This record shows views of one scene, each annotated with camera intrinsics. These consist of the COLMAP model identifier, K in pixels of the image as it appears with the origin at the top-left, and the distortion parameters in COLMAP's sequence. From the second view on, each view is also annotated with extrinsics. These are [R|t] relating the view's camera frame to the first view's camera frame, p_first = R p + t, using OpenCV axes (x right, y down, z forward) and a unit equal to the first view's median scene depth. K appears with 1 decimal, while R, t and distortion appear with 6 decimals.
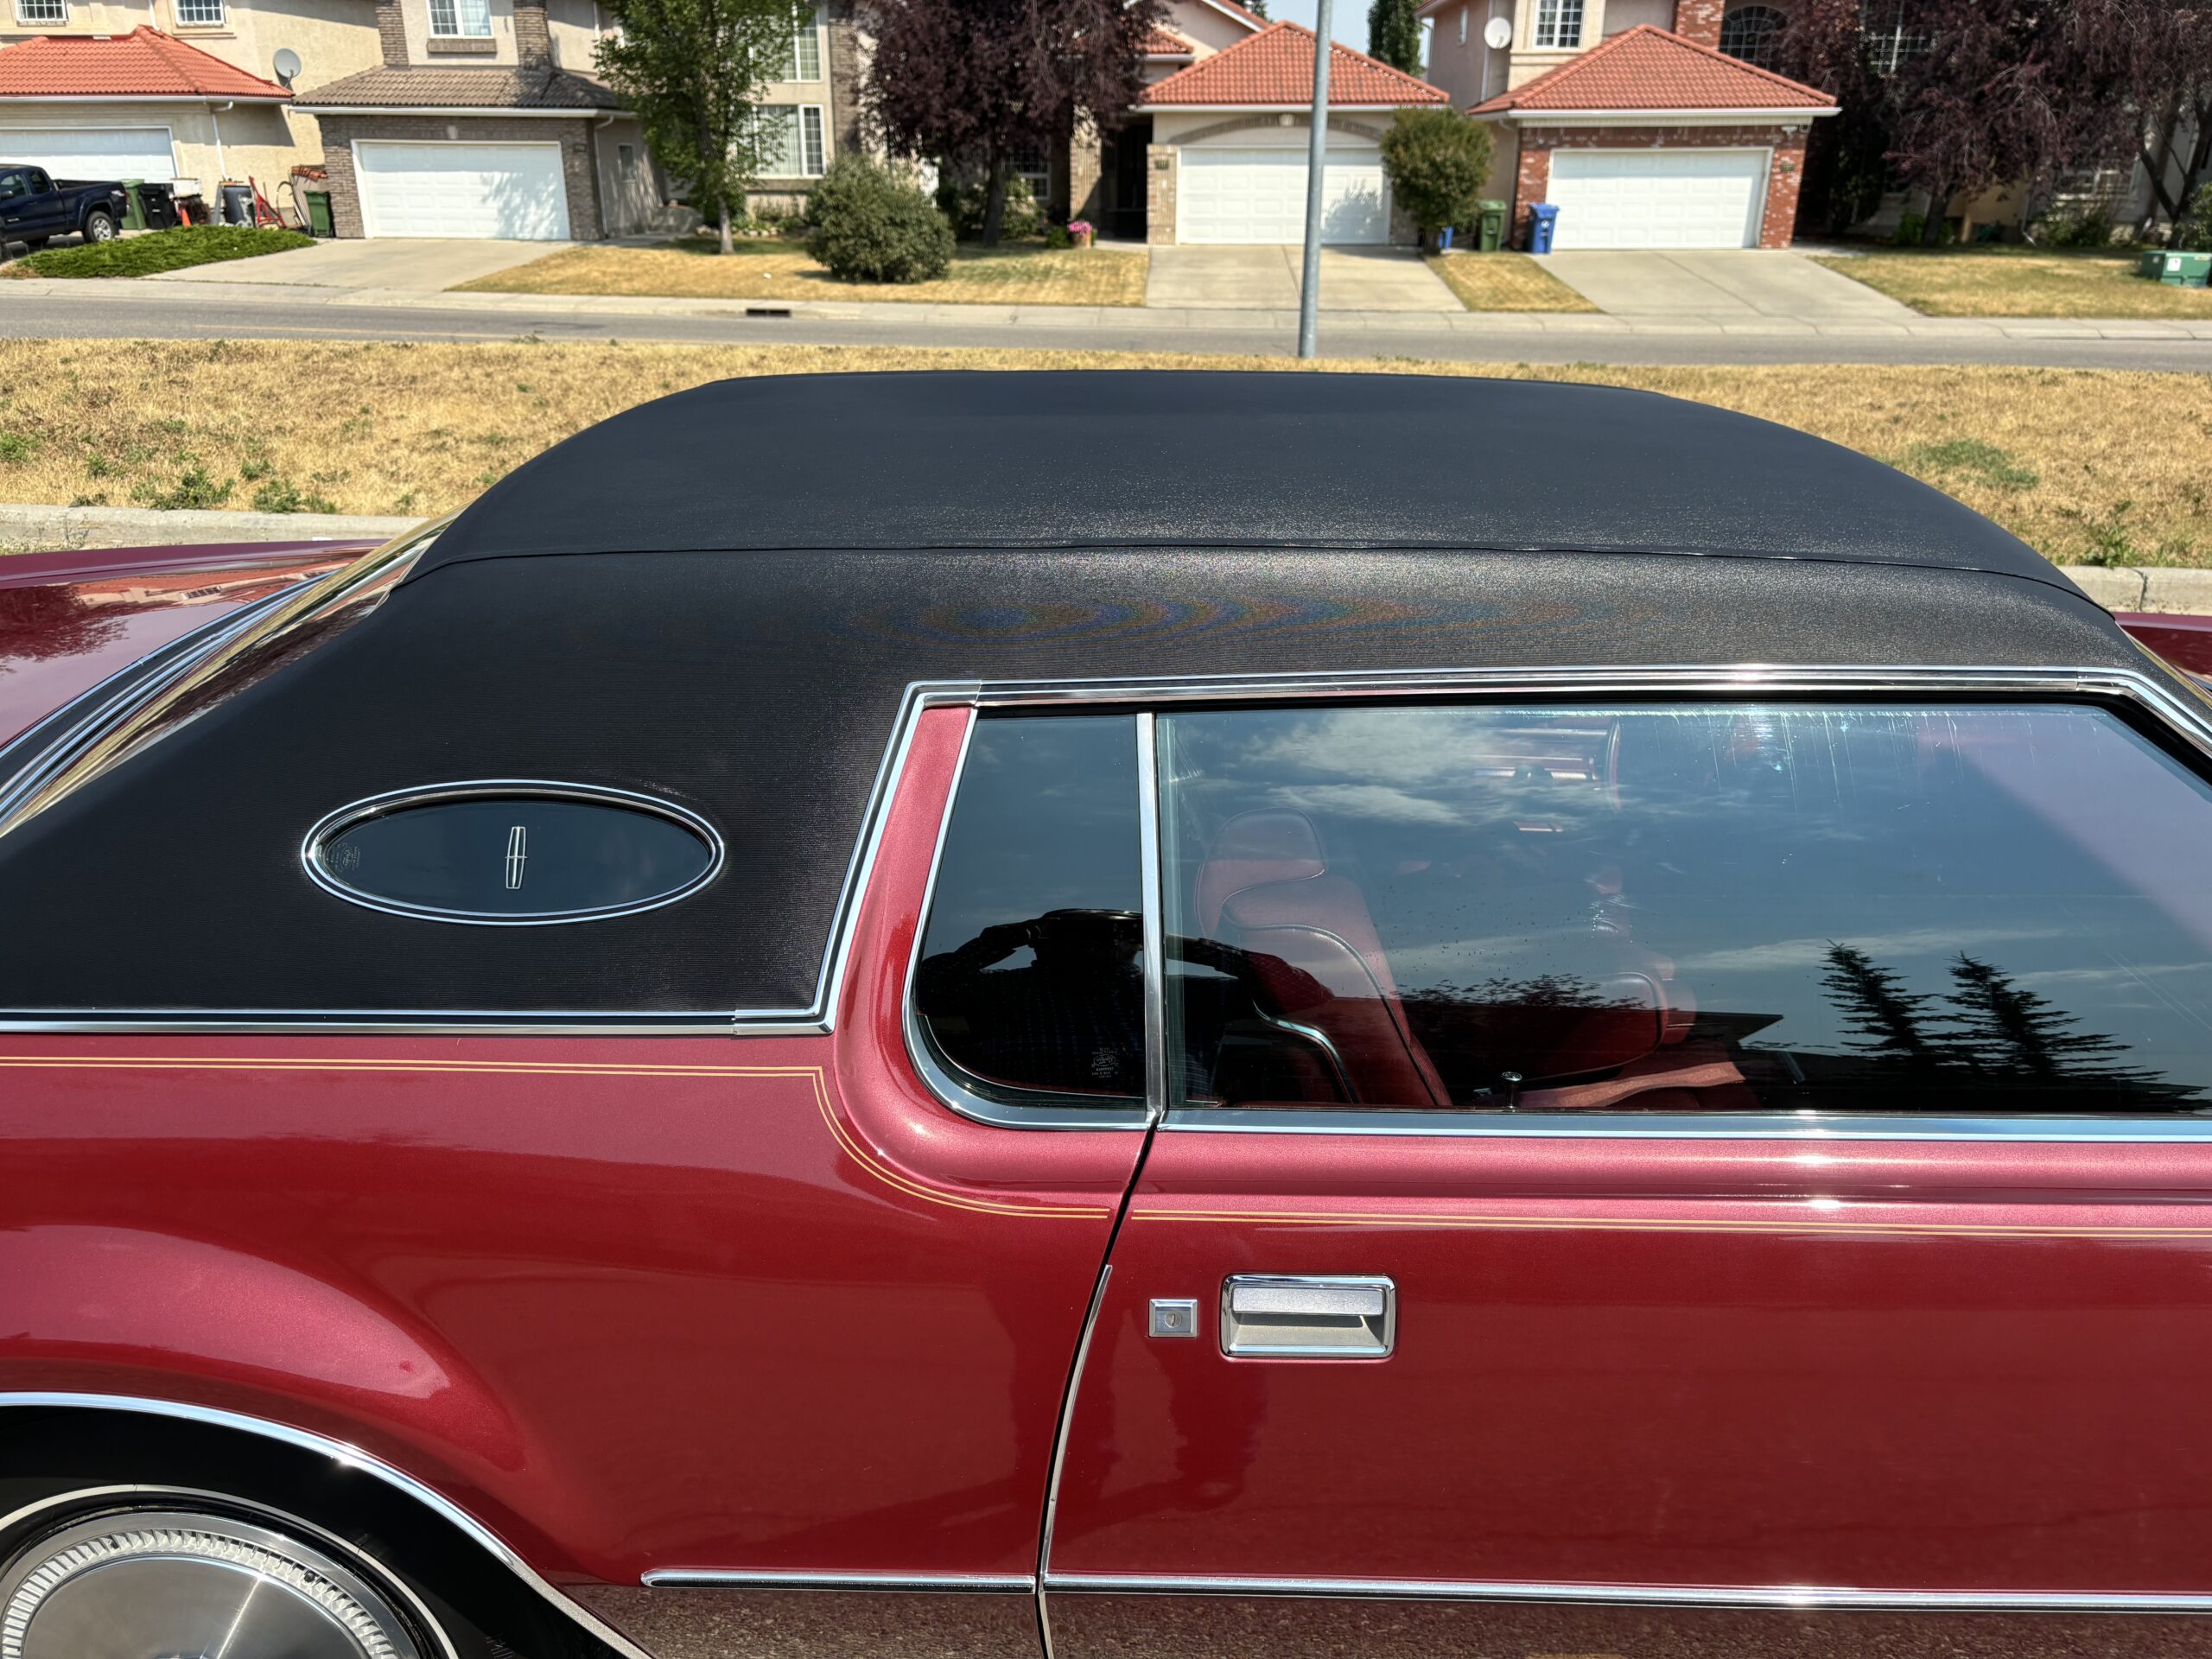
lens RADIAL K [[1584.7, 0, 1106.0], [0, 1584.7, 829.5], [0, 0, 1]] dist [0.056159, -0.063670]
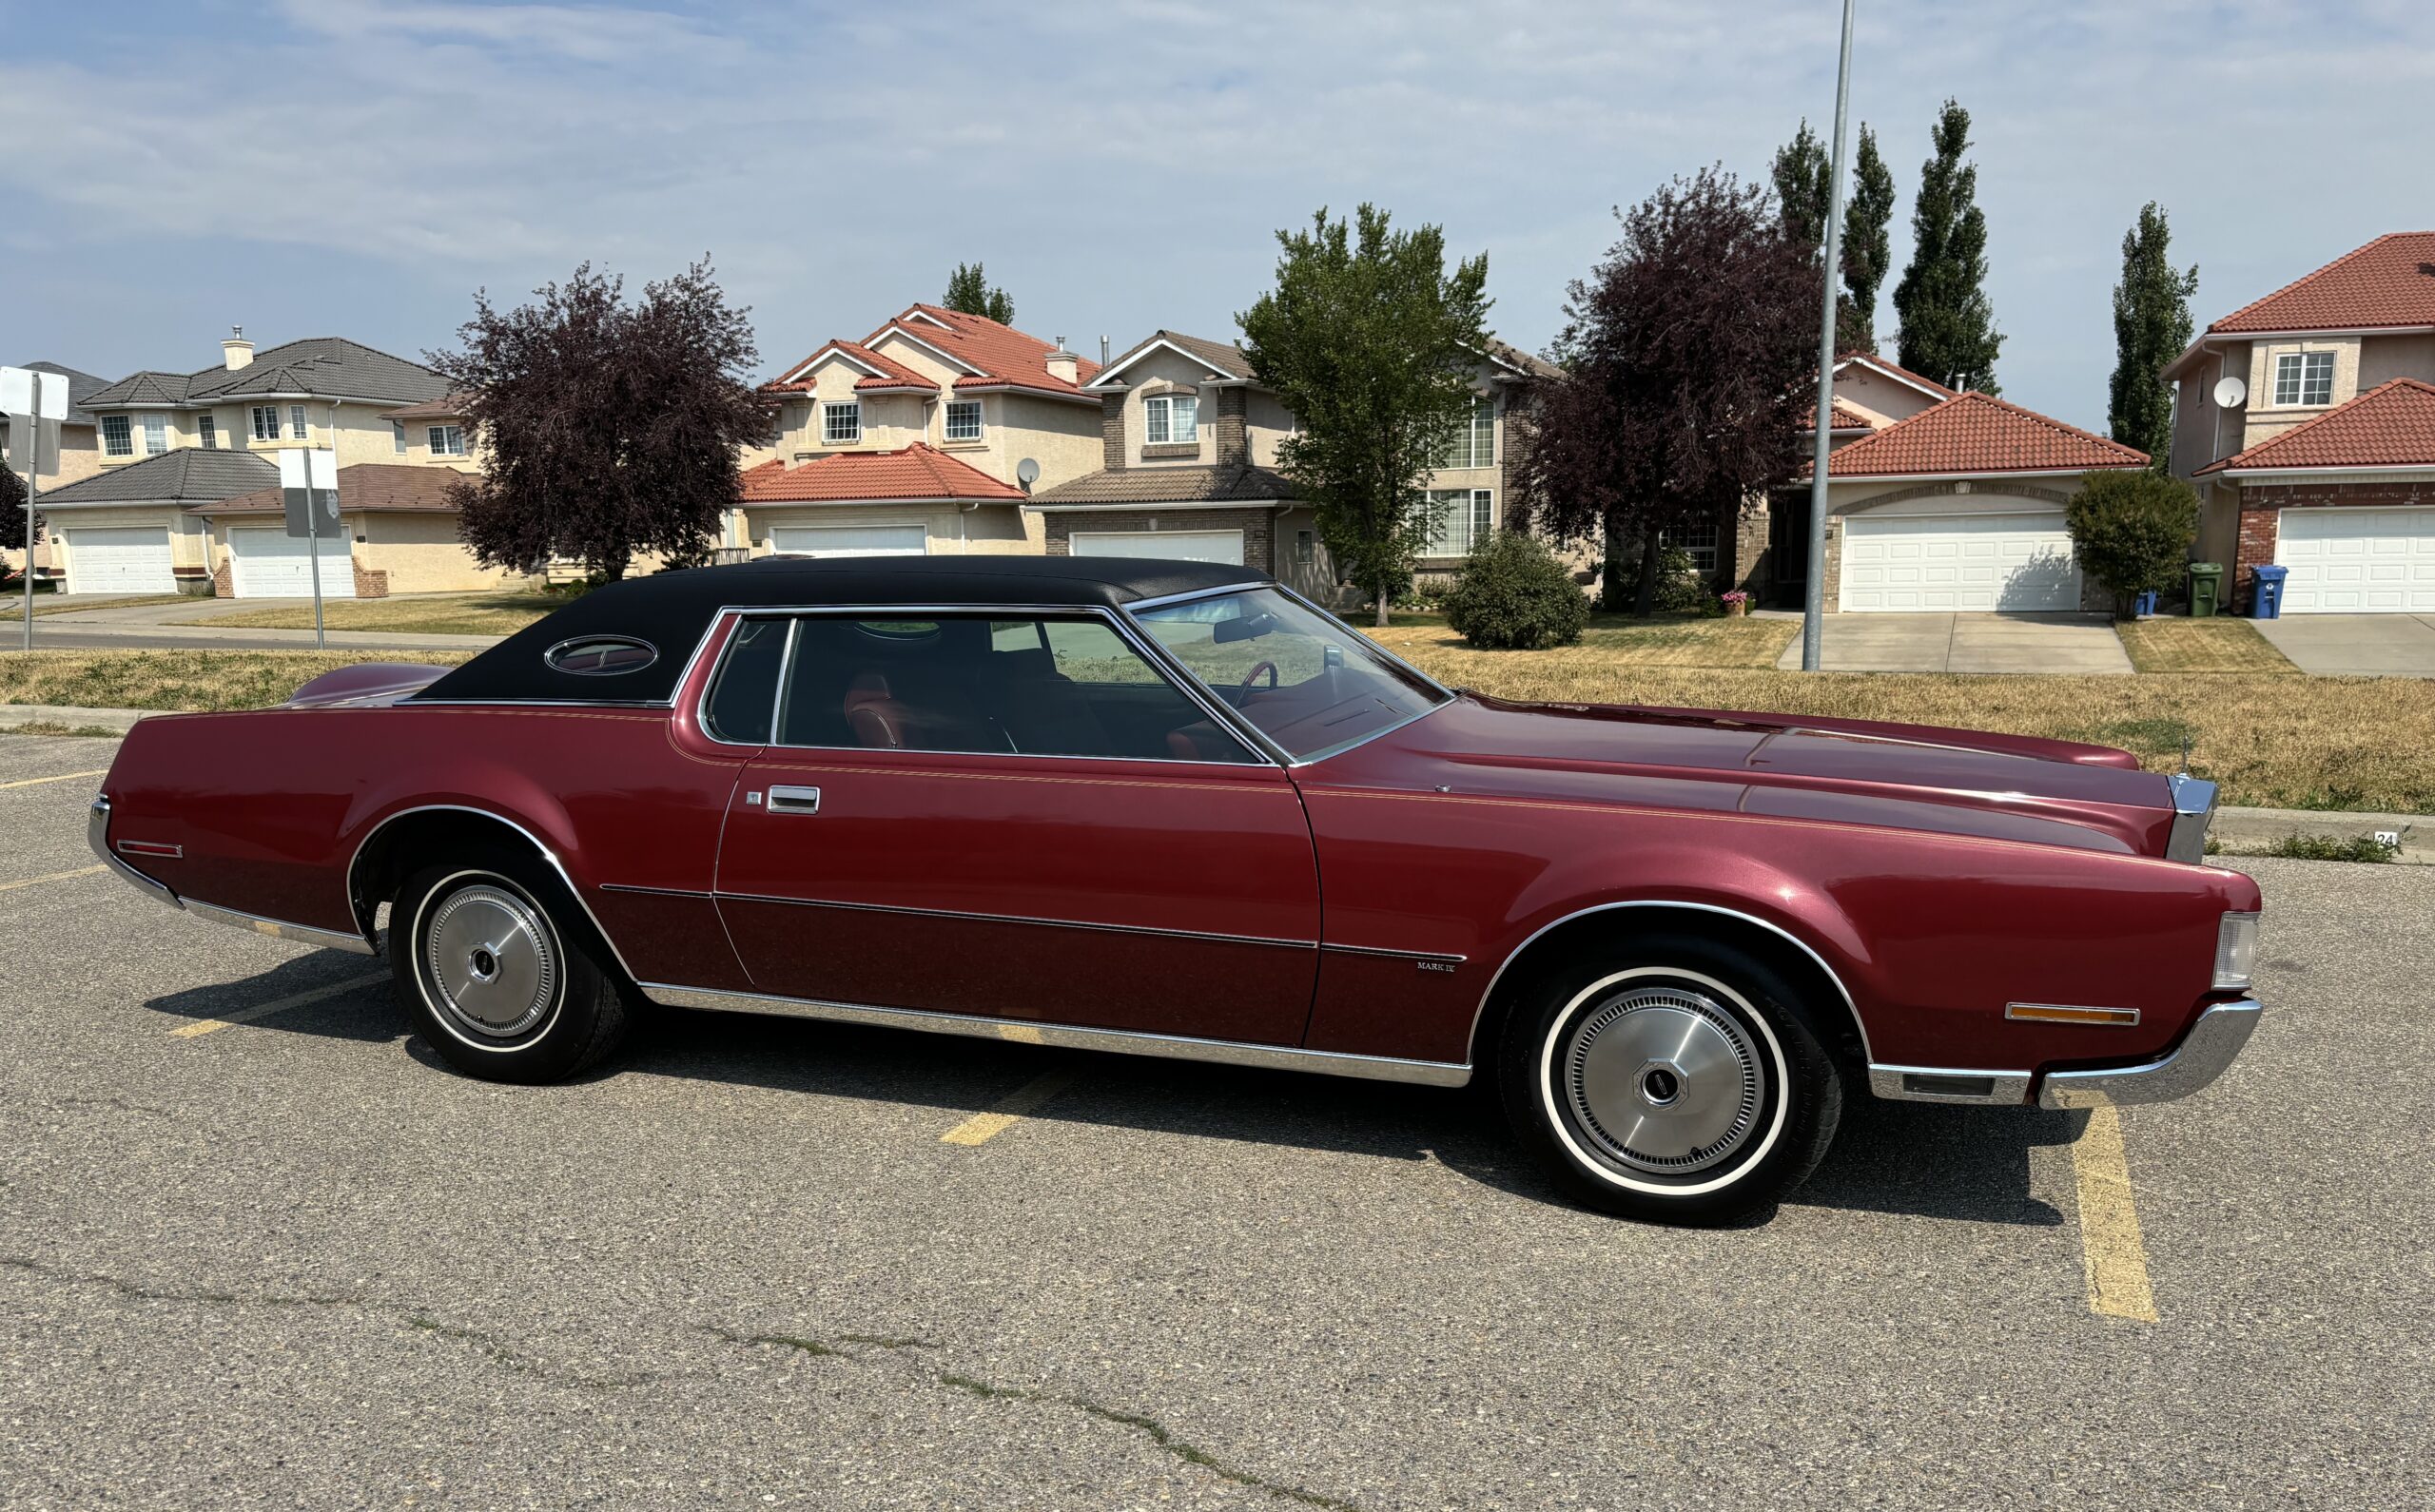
lens RADIAL K [[1847.2, 0, 1217.5], [0, 1847.2, 756.0], [0, 0, 1]] dist [0.077936, -0.099901]
pose [[0.937646, 0.023049, -0.346825, 0.085730], [-0.119961, 0.957951, -0.260653, 0.042740], [0.326234, 0.286006, 0.900984, -0.078746]]
